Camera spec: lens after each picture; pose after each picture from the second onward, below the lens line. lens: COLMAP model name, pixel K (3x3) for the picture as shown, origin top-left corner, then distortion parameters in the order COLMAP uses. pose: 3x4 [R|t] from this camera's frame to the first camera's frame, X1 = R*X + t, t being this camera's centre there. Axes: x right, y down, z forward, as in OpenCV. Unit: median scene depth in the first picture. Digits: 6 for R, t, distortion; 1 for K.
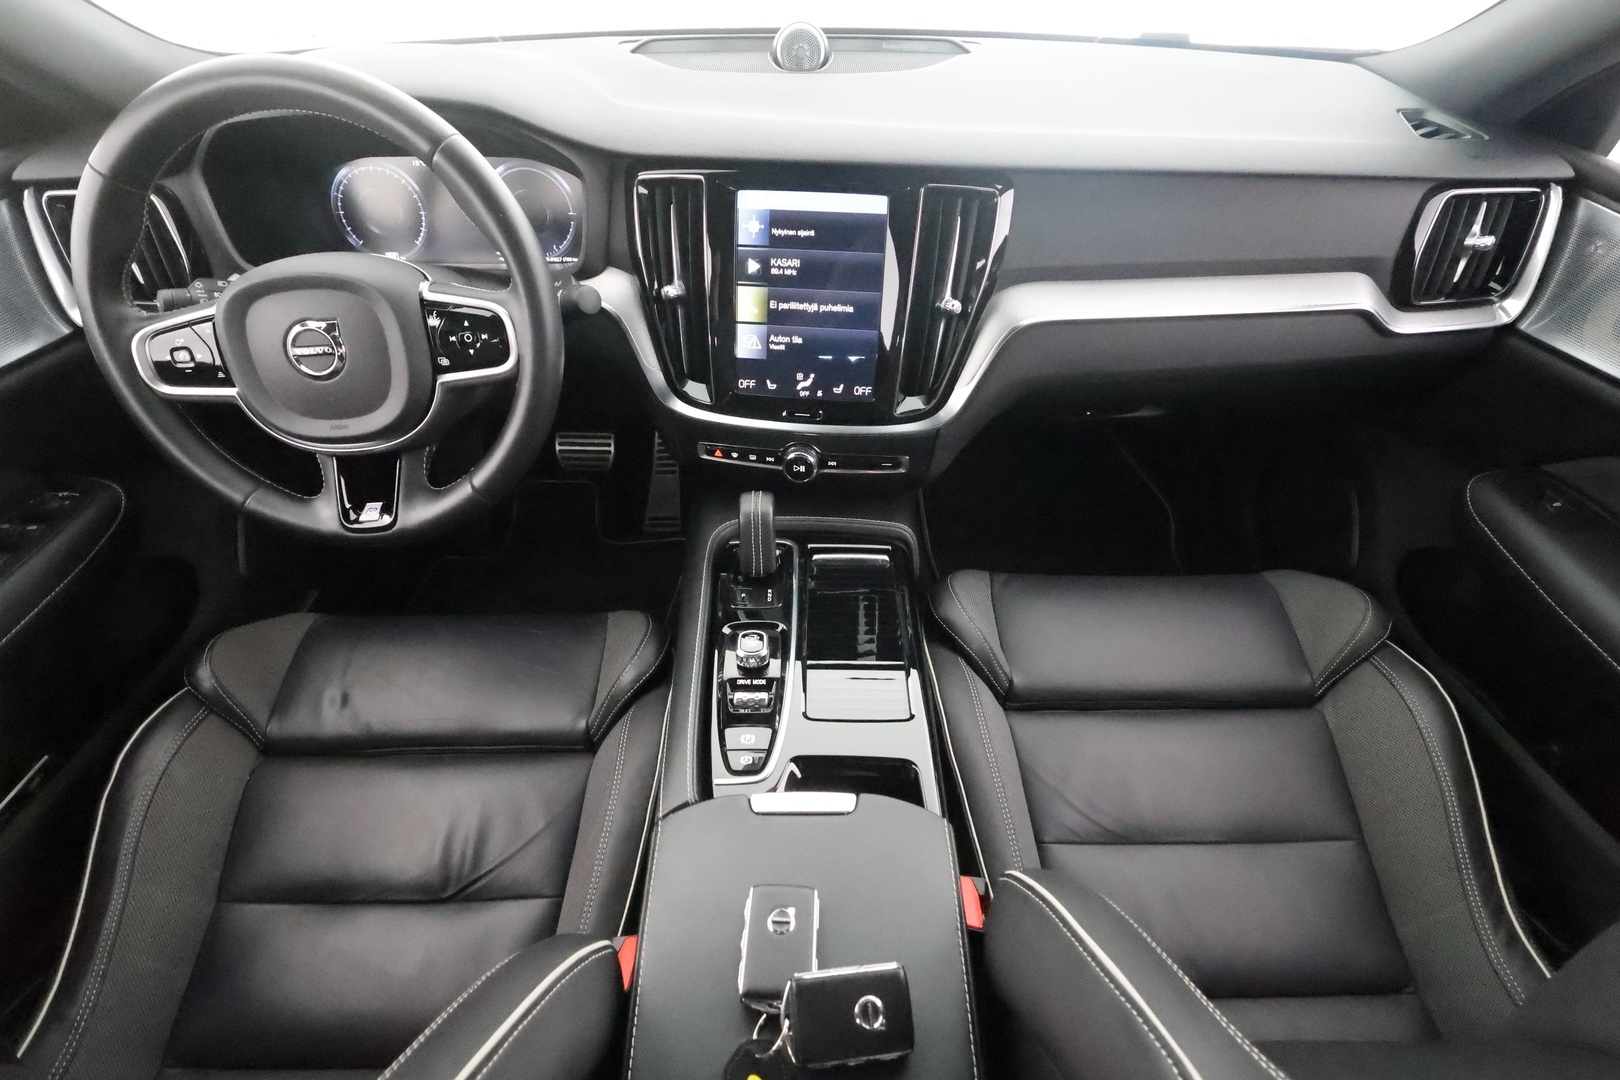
lens RADIAL K [[754.6, 0, 810.0], [0, 754.6, 540.0], [0, 0, 1]] dist [-0.001125, 0.001509]
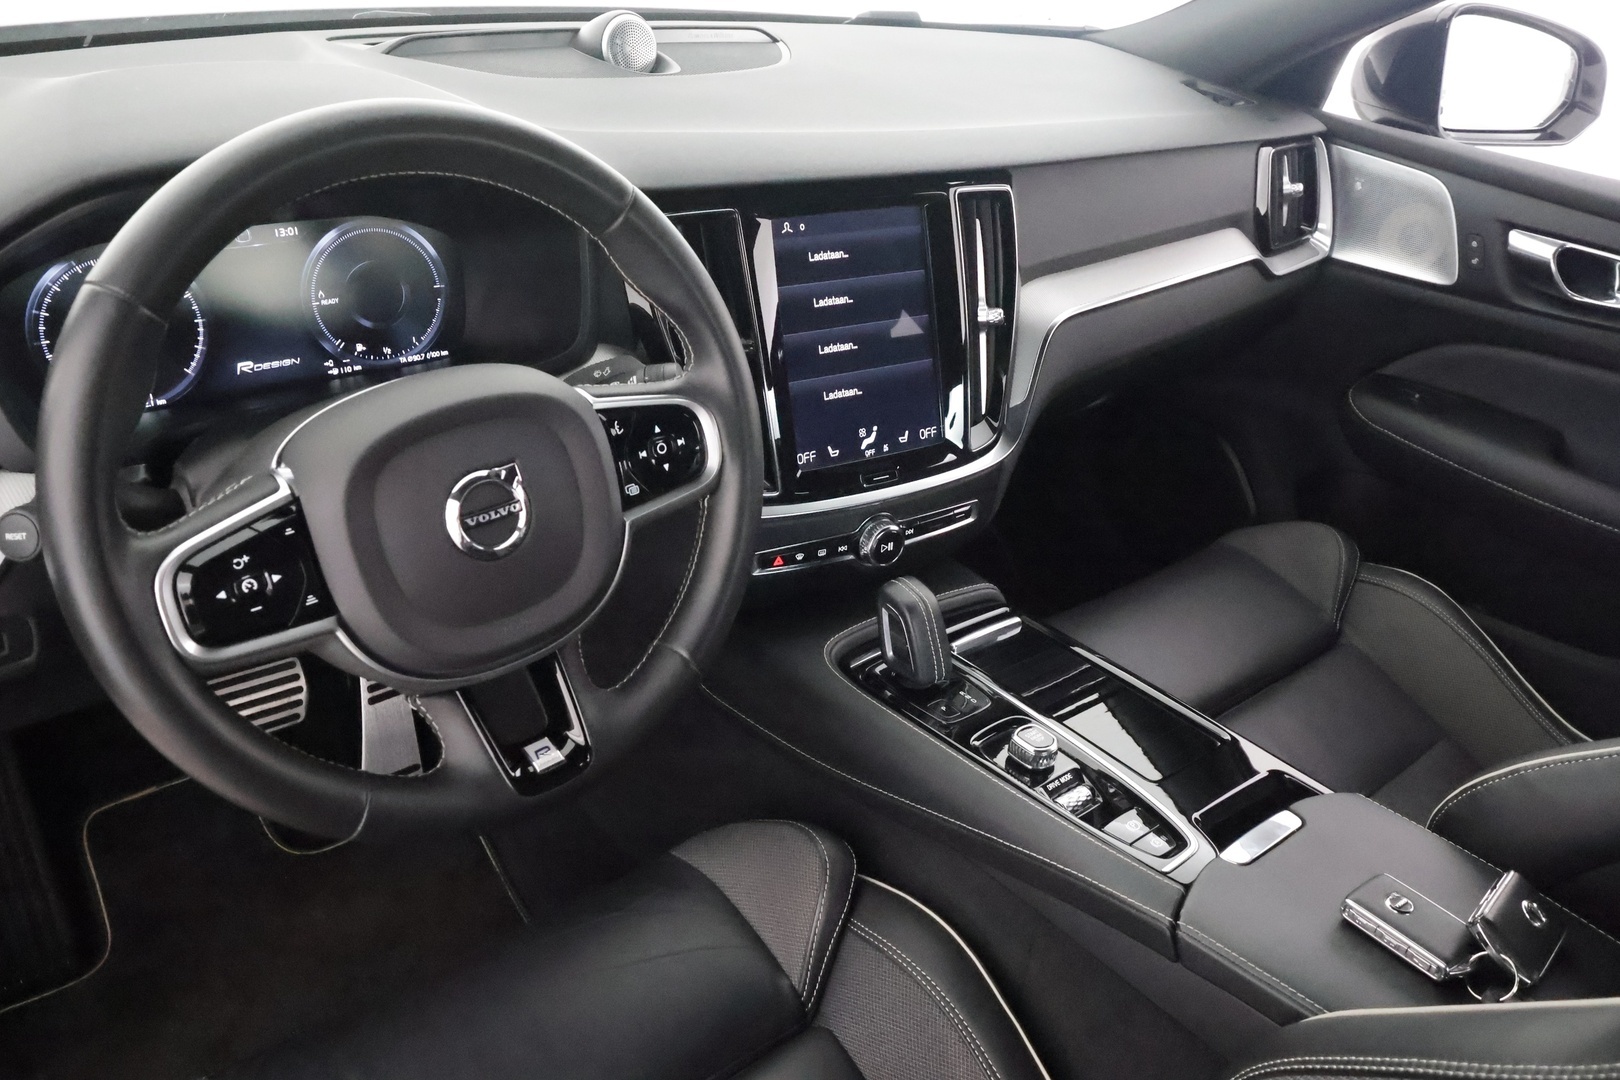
lens RADIAL K [[1268.3, 0, 805.2], [0, 1268.3, 544.7], [0, 0, 1]] dist [0.009573, -0.002018]
pose [[0.775902, -0.257420, 0.575944, -0.865495], [0.349439, 0.935479, -0.052643, -0.060907], [-0.525232, 0.242103, 0.815792, -0.014292]]
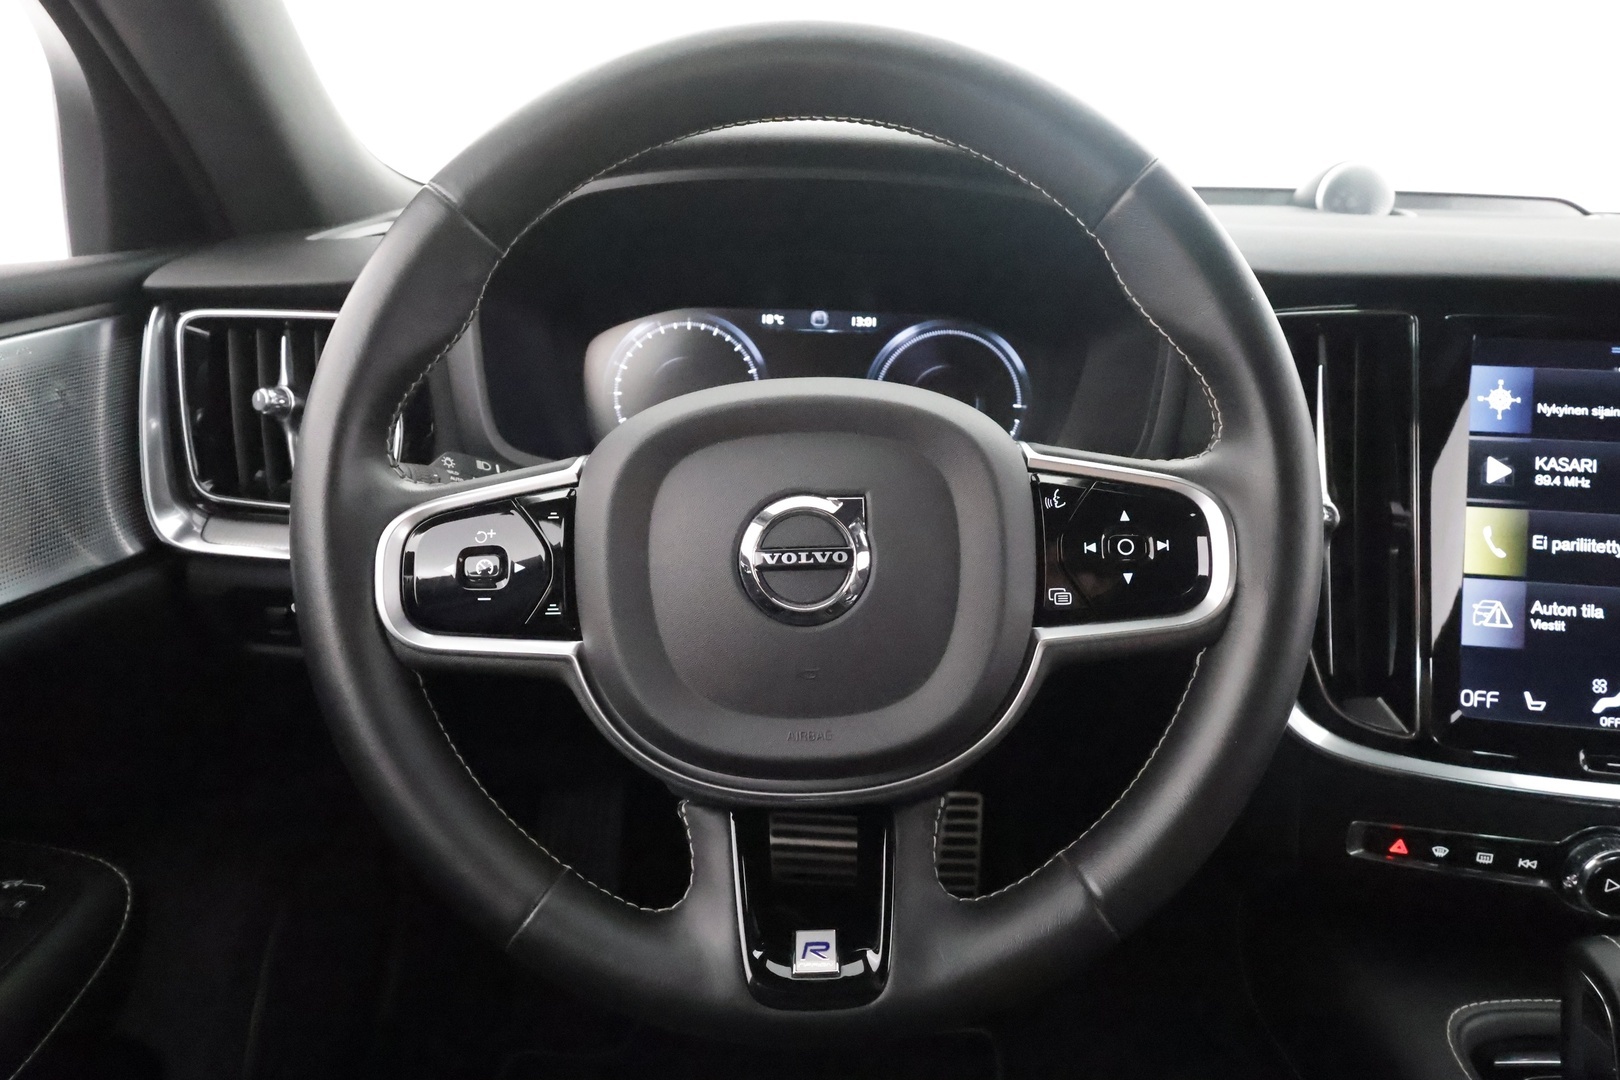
lens RADIAL K [[1081.8, 0, 808.6], [0, 1081.8, 547.8], [0, 0, 1]] dist [0.001469, 0.000248]
pose [[0.999259, 0.029617, -0.024597, -0.512575], [-0.037009, 0.914988, -0.401779, -0.002001], [0.010606, 0.402392, 0.915406, 0.336233]]
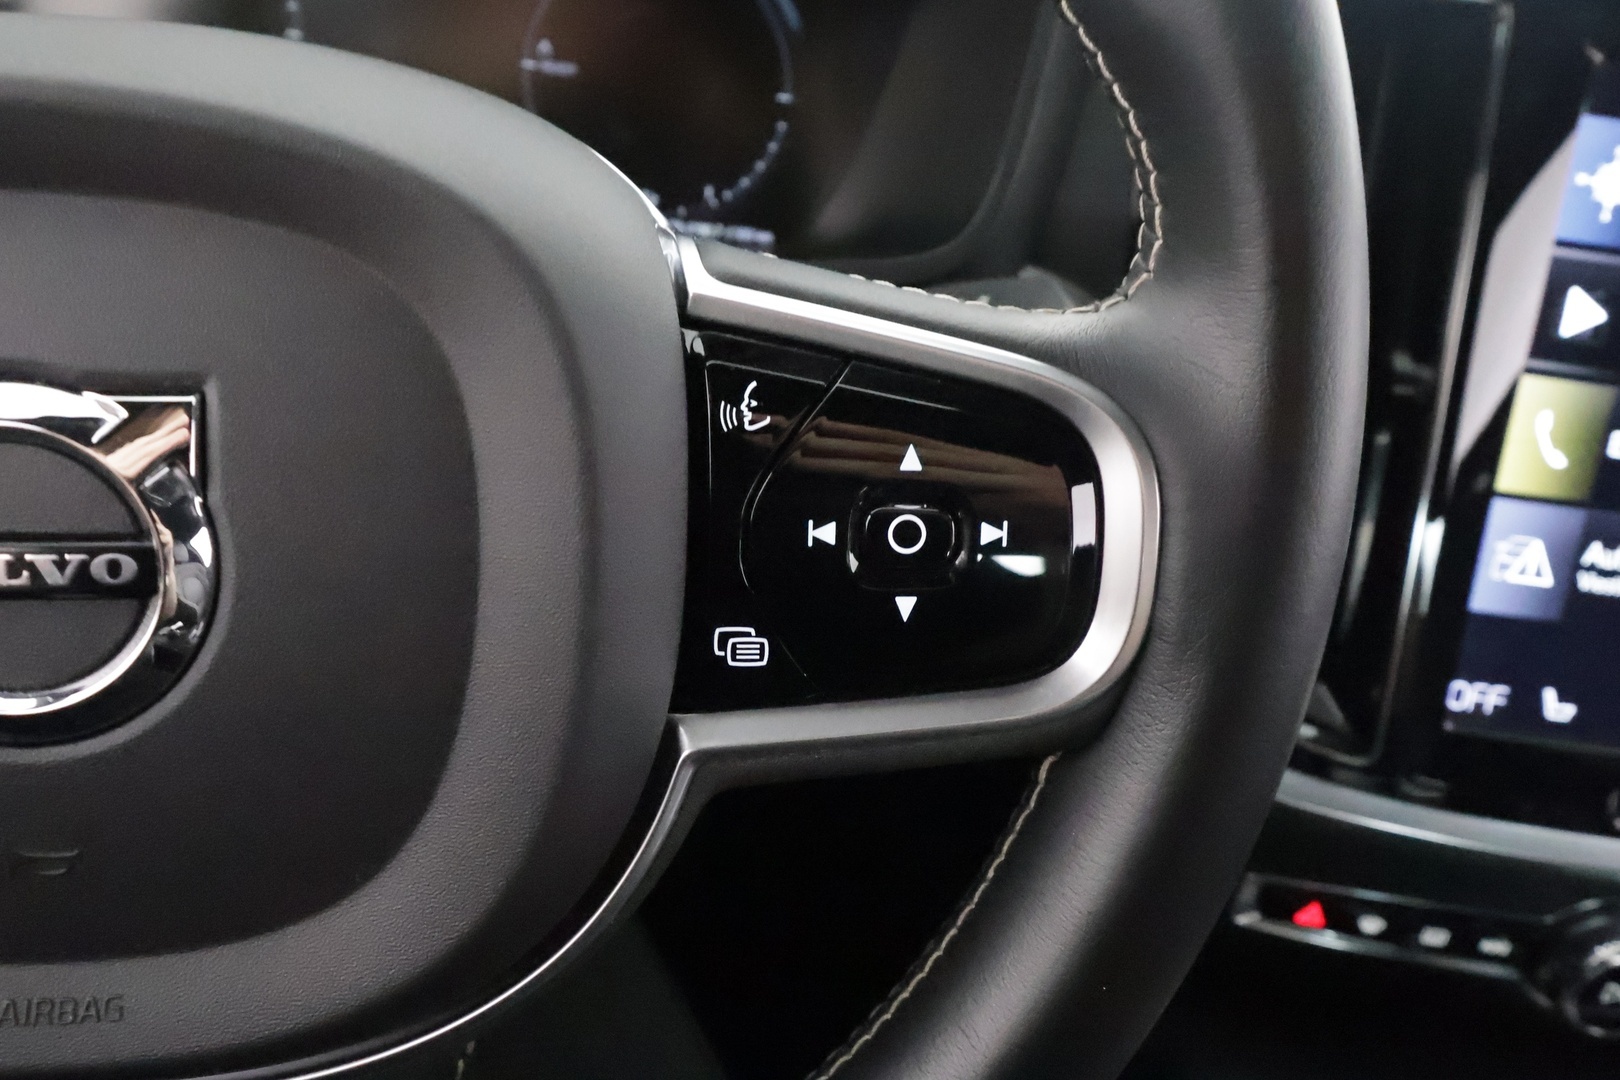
lens RADIAL K [[1289.9, 0, 814.8], [0, 1289.9, 571.0], [0, 0, 1]] dist [-0.004311, -0.004300]
pose [[0.984721, 0.063908, 0.161988, -0.430877], [-0.036914, 0.985689, -0.164481, -0.169478], [-0.170181, 0.155988, 0.972988, 0.572566]]
